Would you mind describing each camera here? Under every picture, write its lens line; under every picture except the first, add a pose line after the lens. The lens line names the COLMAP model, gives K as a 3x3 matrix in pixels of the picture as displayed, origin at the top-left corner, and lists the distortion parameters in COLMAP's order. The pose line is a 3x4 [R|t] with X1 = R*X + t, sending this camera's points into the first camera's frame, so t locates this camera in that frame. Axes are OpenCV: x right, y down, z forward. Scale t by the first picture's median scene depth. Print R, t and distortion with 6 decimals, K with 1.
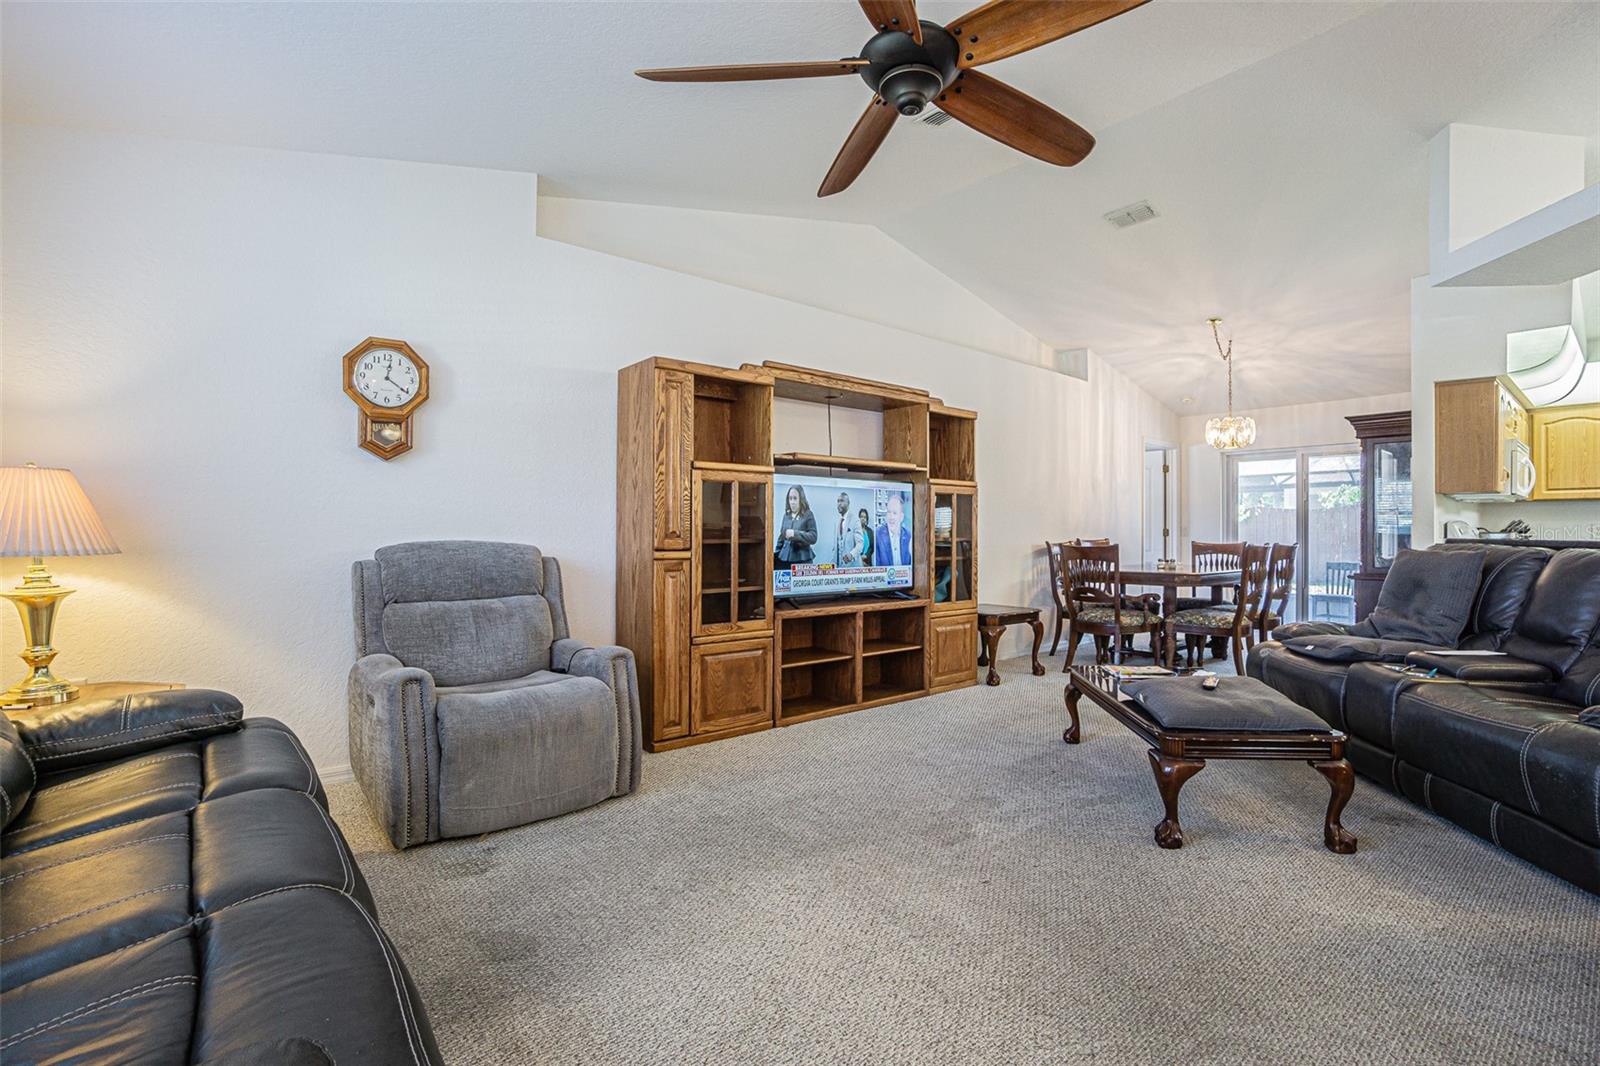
lens RADIAL K [[683.7, 0, 797.8], [0, 683.7, 531.3], [0, 0, 1]] dist [-0.003316, -0.000098]
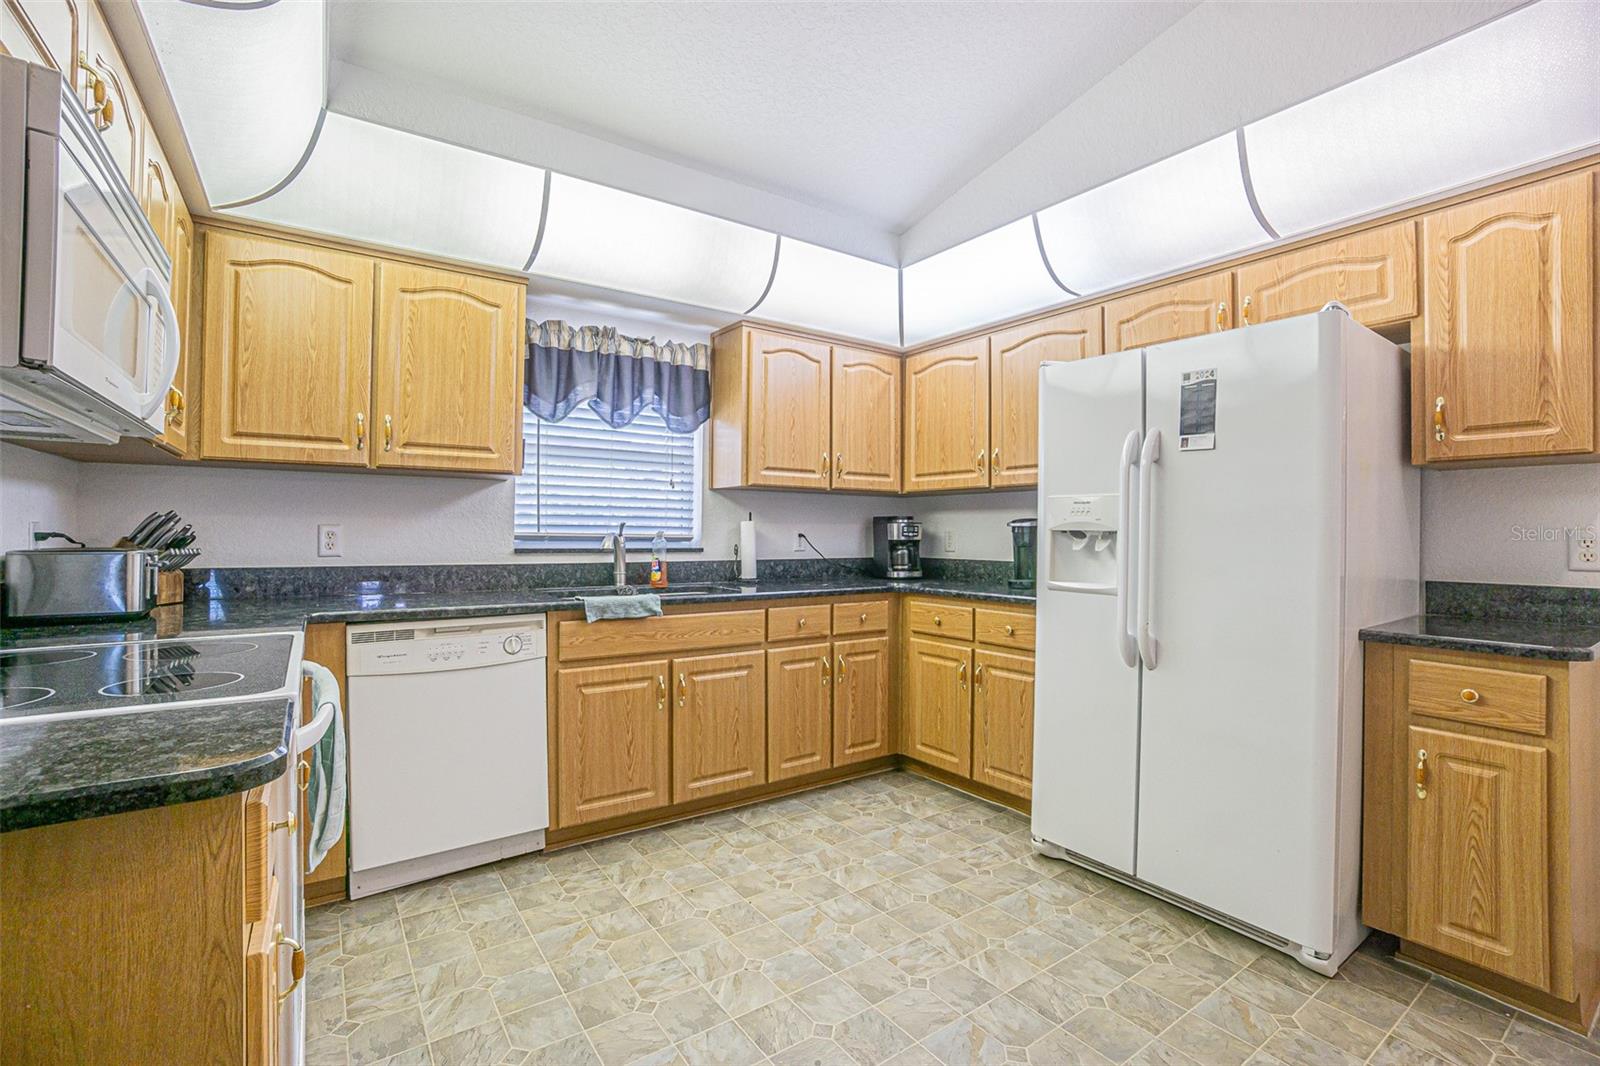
lens RADIAL K [[683.7, 0, 796.6], [0, 683.7, 528.7], [0, 0, 1]] dist [-0.003316, -0.000098]
pose [[0.087122, 0.013062, 0.996112, 0.743560], [-0.016829, 0.999791, -0.011639, -0.009422], [-0.996055, -0.015750, 0.087324, 0.647572]]
